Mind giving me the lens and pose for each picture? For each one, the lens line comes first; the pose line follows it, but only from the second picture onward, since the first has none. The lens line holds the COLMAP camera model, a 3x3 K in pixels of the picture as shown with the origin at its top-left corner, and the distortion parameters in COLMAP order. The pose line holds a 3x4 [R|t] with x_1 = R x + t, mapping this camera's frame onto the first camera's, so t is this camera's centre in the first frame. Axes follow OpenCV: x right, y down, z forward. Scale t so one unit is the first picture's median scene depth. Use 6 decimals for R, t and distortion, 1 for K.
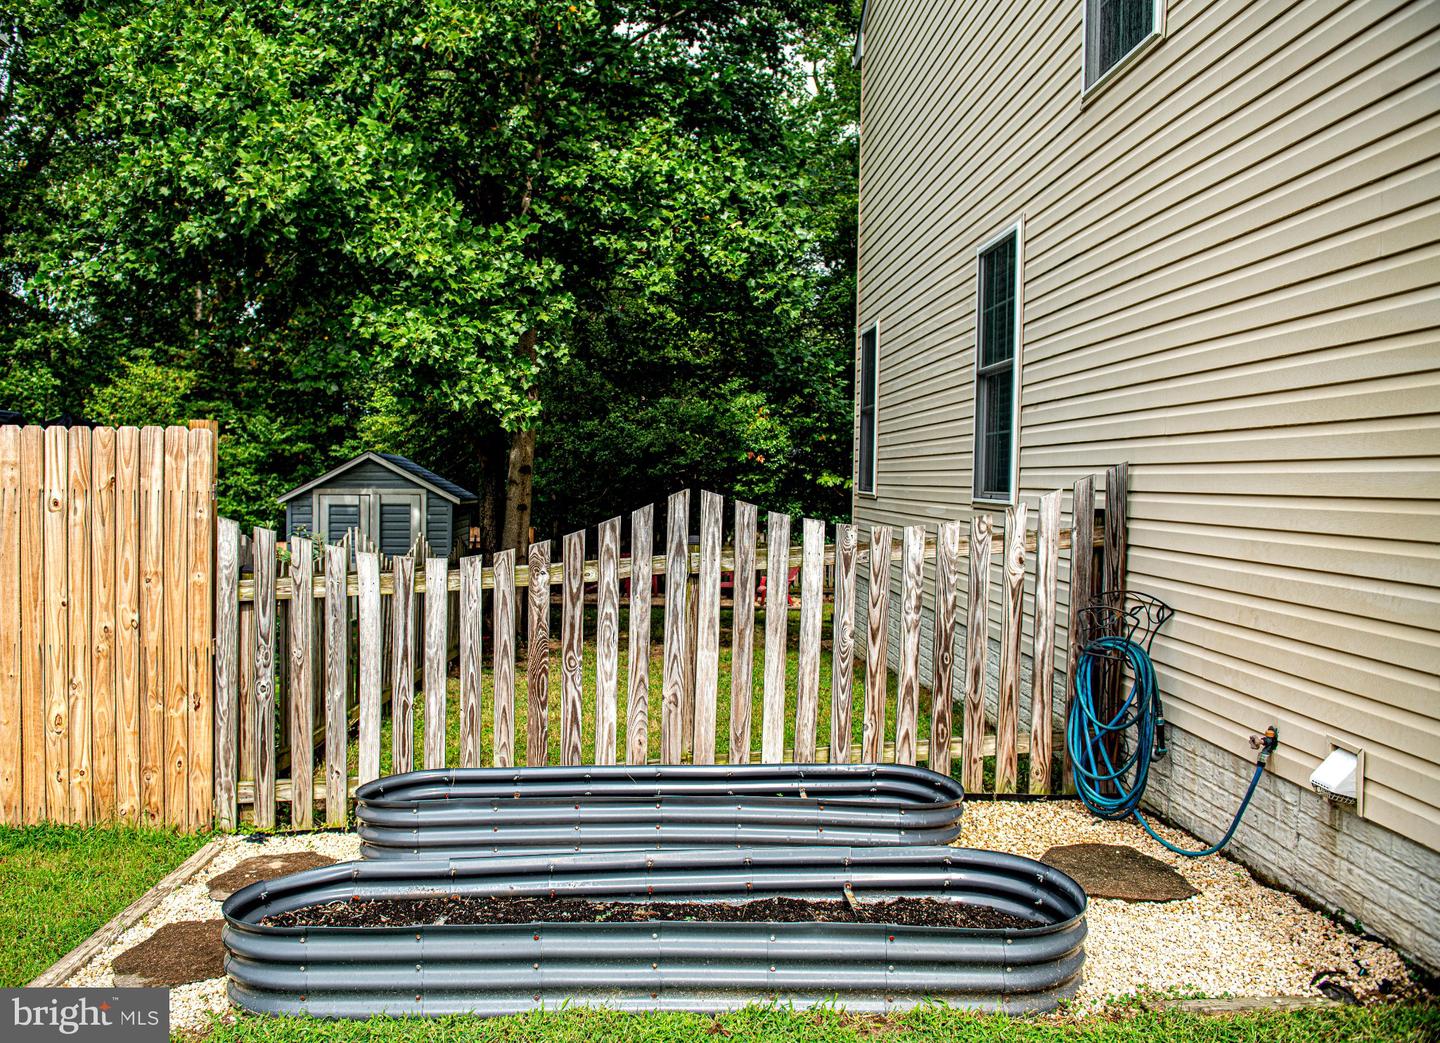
lens RADIAL K [[1144.0, 0, 653.5], [0, 1144.0, 515.0], [0, 0, 1]] dist [-0.053170, 0.002494]
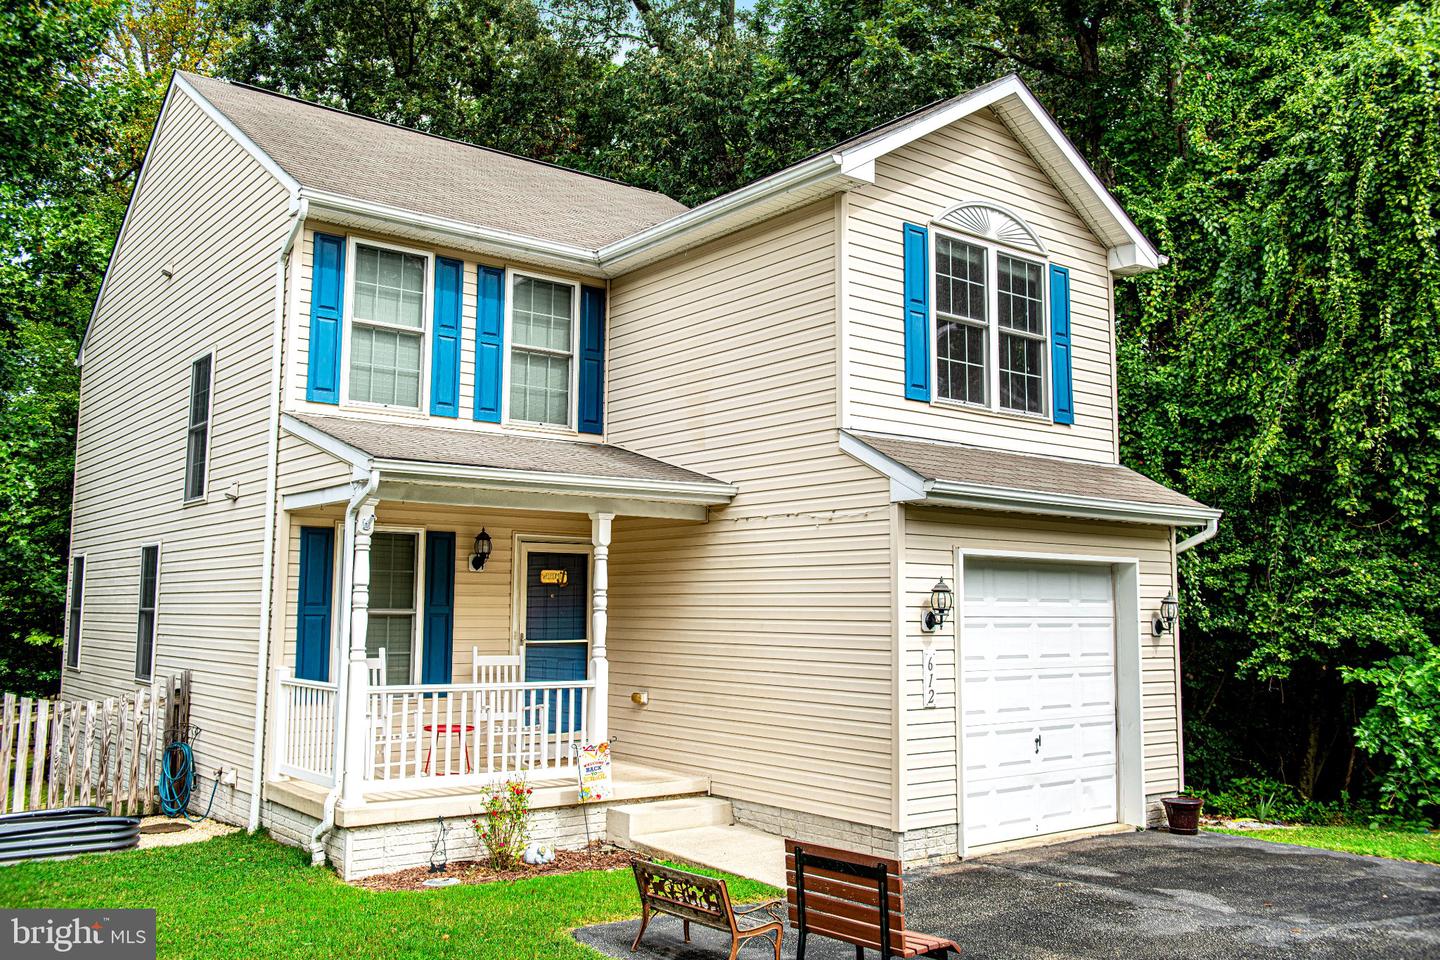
lens RADIAL K [[1231.9, 0, 722.7], [0, 1231.9, 469.8], [0, 0, 1]] dist [-0.012354, -0.009602]
pose [[0.787387, 0.059045, 0.613625, -0.177313], [0.029437, 0.990666, -0.133097, -0.047226], [-0.615756, 0.122862, 0.778299, -0.992936]]
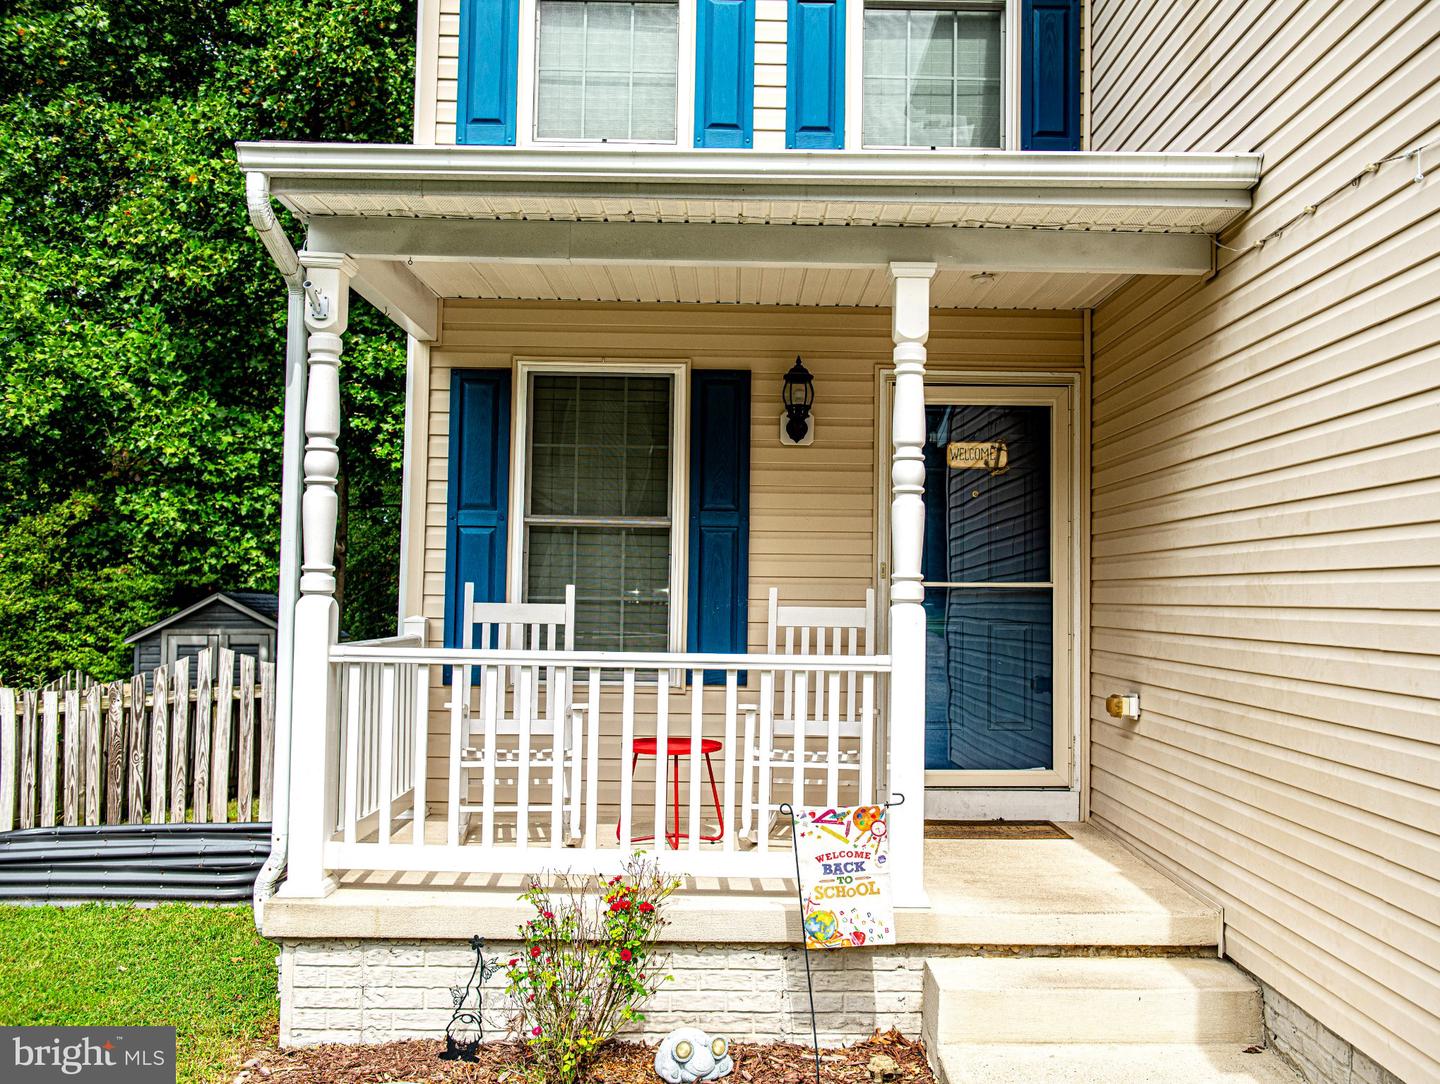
lens RADIAL K [[1379.4, 0, 727.9], [0, 1379.4, 531.4], [0, 0, 1]] dist [-0.011768, 0.000000]
pose [[0.999839, -0.002866, 0.017715, 0.398922], [0.004337, 0.996495, -0.083540, -0.011254], [-0.017413, 0.083603, 0.996347, -0.524470]]
